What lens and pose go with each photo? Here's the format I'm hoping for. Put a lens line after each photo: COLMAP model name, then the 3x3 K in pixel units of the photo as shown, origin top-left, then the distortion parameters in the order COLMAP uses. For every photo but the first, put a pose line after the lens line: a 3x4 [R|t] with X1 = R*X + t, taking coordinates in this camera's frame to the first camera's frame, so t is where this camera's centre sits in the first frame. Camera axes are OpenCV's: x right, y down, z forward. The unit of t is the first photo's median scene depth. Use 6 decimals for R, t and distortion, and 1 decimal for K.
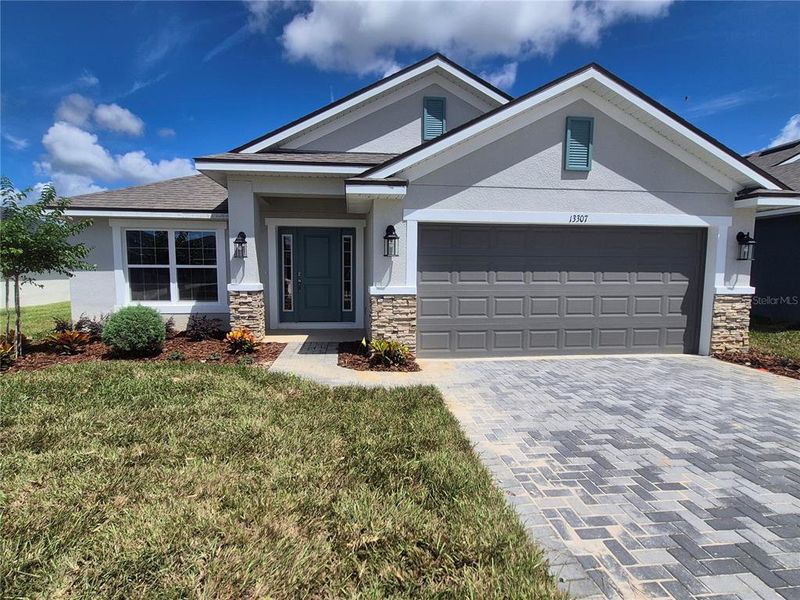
lens RADIAL K [[379.0, 0, 400.0], [0, 379.0, 300.0], [0, 0, 1]] dist [0.002415, 0.000423]
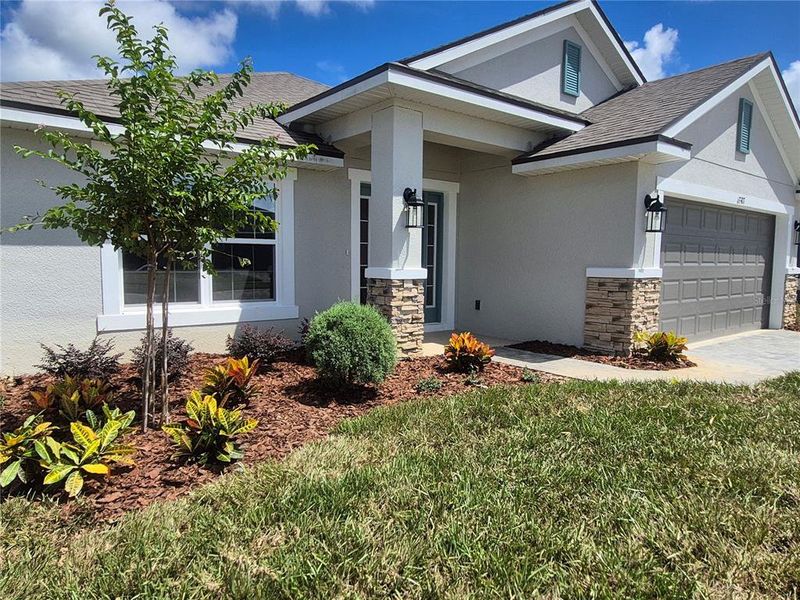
lens RADIAL K [[522.1, 0, 400.0], [0, 522.1, 300.0], [0, 0, 1]] dist [0.004232, 0.002097]
pose [[0.848512, -0.037641, 0.527836, -0.898149], [0.036482, 0.999255, 0.012614, -0.000229], [-0.527917, 0.008553, 0.849253, 0.249654]]
